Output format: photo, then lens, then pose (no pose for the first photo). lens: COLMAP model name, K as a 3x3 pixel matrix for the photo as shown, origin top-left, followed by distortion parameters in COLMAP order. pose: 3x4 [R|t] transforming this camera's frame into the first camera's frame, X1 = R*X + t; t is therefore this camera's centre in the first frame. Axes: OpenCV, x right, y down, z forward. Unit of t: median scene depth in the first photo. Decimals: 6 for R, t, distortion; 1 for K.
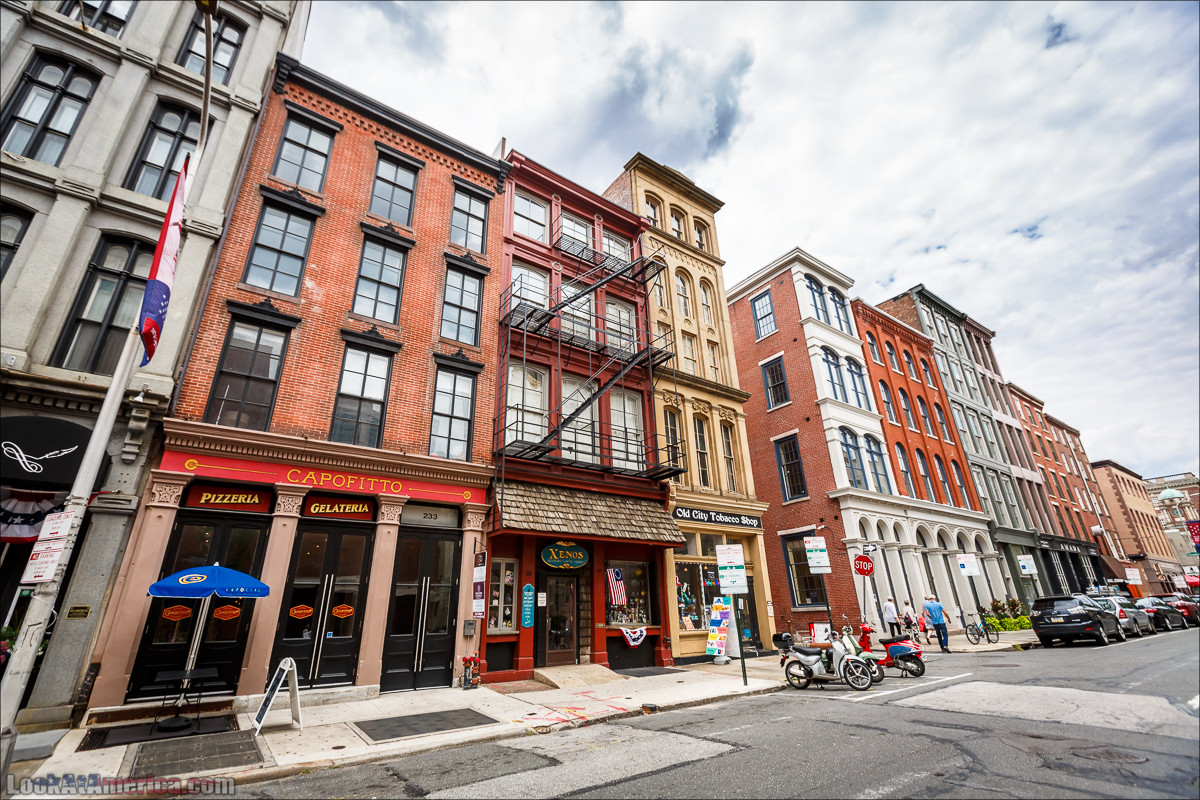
lens RADIAL K [[526.5, 0, 600.0], [0, 526.5, 400.0], [0, 0, 1]] dist [0.001181, 0.000076]
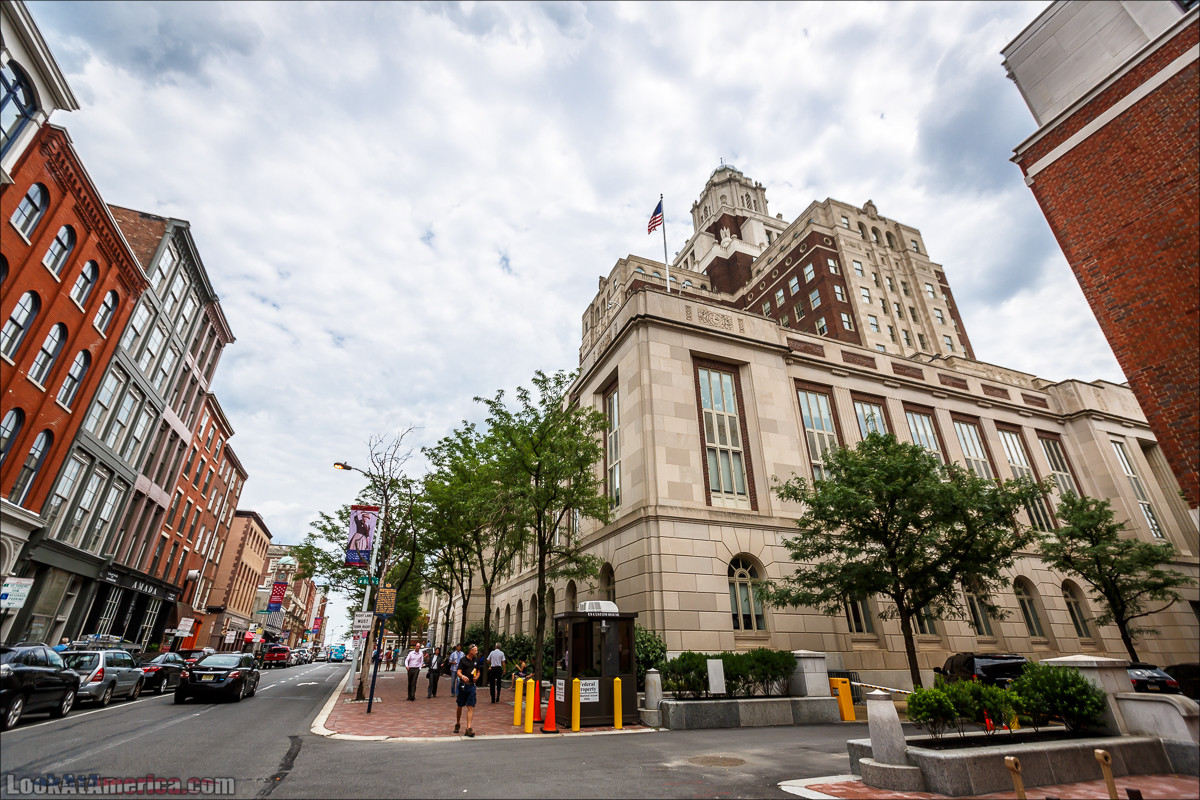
lens RADIAL K [[526.5, 0, 600.0], [0, 526.5, 400.0], [0, 0, 1]] dist [0.001181, 0.000076]
pose [[0.226405, 0.448703, 0.864527, 0.181531], [-0.378424, 0.858370, -0.346405, 0.037119], [-0.897517, -0.248730, 0.364139, 0.108641]]
